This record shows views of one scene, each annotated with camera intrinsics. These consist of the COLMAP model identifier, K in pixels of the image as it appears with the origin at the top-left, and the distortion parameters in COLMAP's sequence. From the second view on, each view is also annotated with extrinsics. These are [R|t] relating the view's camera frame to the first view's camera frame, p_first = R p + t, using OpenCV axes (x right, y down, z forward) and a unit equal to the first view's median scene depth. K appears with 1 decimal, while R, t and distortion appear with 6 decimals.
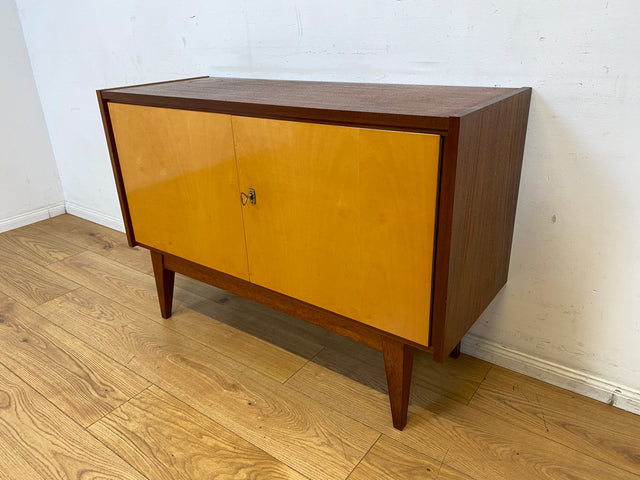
lens RADIAL K [[489.9, 0, 319.8], [0, 489.9, 237.2], [0, 0, 1]] dist [0.020250, -0.023670]
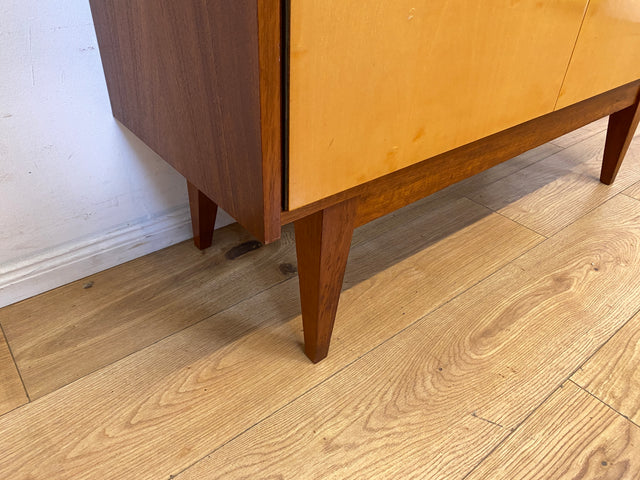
lens RADIAL K [[489.9, 0, 312.7], [0, 489.9, 234.9], [0, 0, 1]] dist [0.020250, -0.023670]
pose [[0.256306, -0.510602, 0.820727, -0.787098], [0.342978, 0.841882, 0.416654, -0.128550], [-0.903700, 0.174701, 0.390904, 1.077535]]
